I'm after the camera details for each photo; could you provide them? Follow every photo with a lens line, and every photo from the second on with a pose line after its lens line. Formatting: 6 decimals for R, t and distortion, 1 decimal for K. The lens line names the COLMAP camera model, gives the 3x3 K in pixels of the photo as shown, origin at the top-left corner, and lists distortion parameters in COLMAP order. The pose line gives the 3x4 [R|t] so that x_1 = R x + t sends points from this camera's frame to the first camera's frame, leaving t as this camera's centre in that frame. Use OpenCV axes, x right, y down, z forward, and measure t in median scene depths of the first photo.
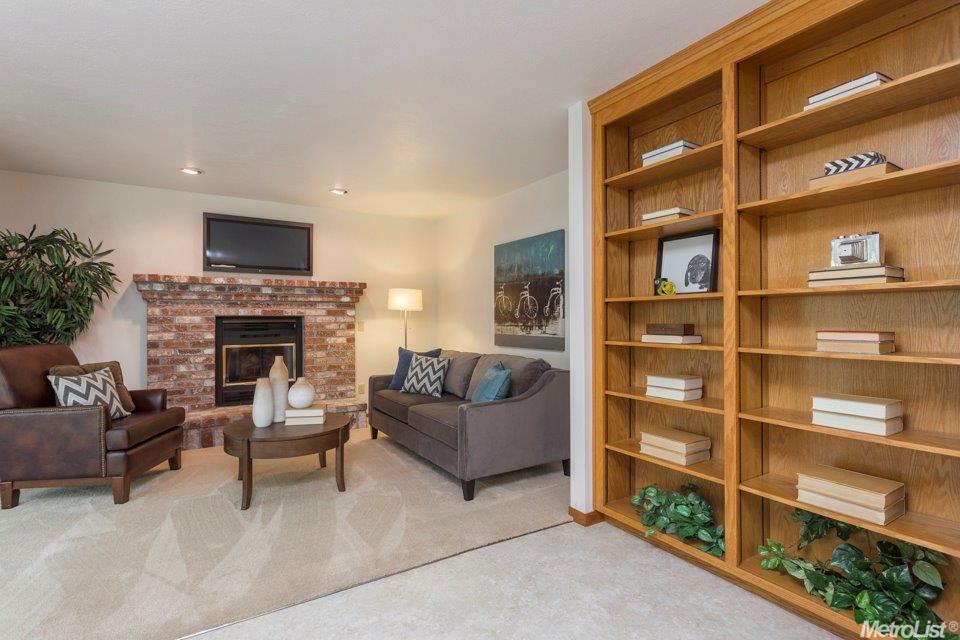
lens RADIAL K [[461.8, 0, 478.2], [0, 461.8, 320.9], [0, 0, 1]] dist [0.002719, 0.000661]
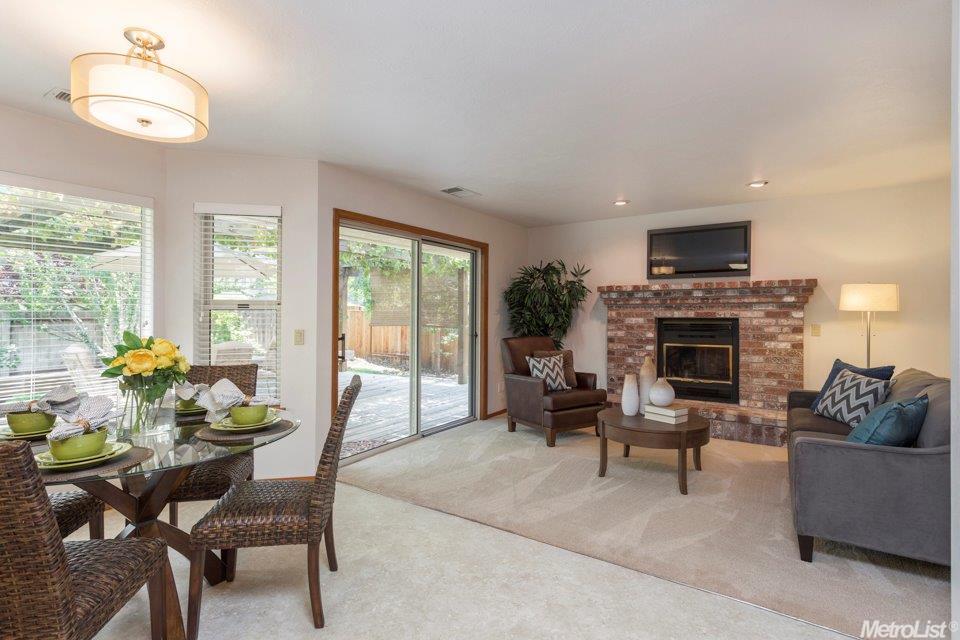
lens RADIAL K [[461.8, 0, 477.4], [0, 461.8, 315.4], [0, 0, 1]] dist [0.002719, 0.000661]
pose [[0.423009, 0.005009, -0.906111, 0.313280], [-0.003845, 0.999986, 0.003733, -0.020295], [0.906117, 0.001905, 0.423022, 0.109273]]
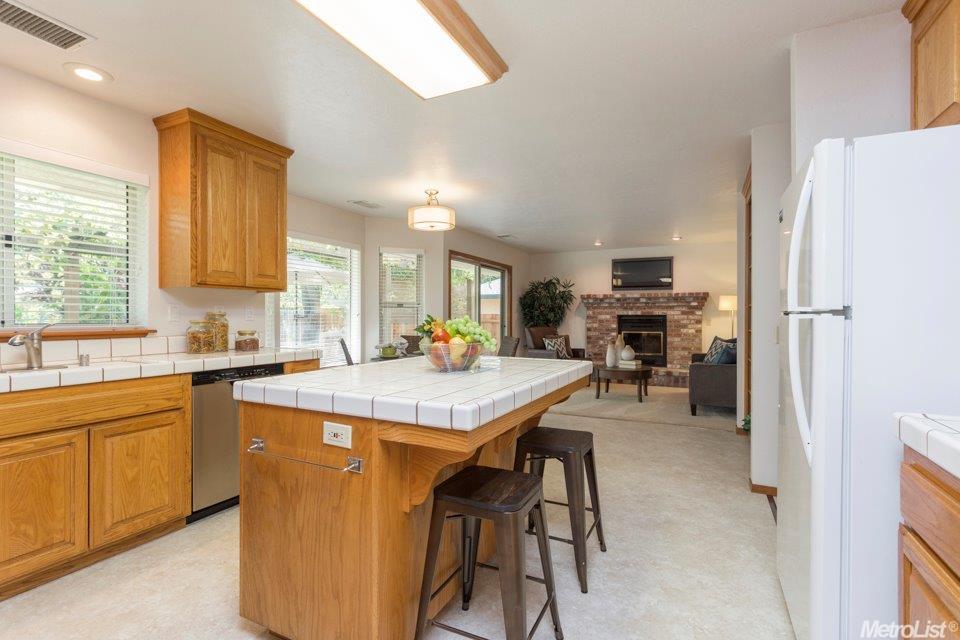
lens RADIAL K [[461.8, 0, 479.9], [0, 461.8, 313.3], [0, 0, 1]] dist [0.002719, 0.000661]
pose [[0.537826, -0.003963, -0.843047, 0.730940], [-0.007368, 0.999929, -0.009401, 0.004327], [0.843024, 0.011268, 0.537758, -0.477222]]
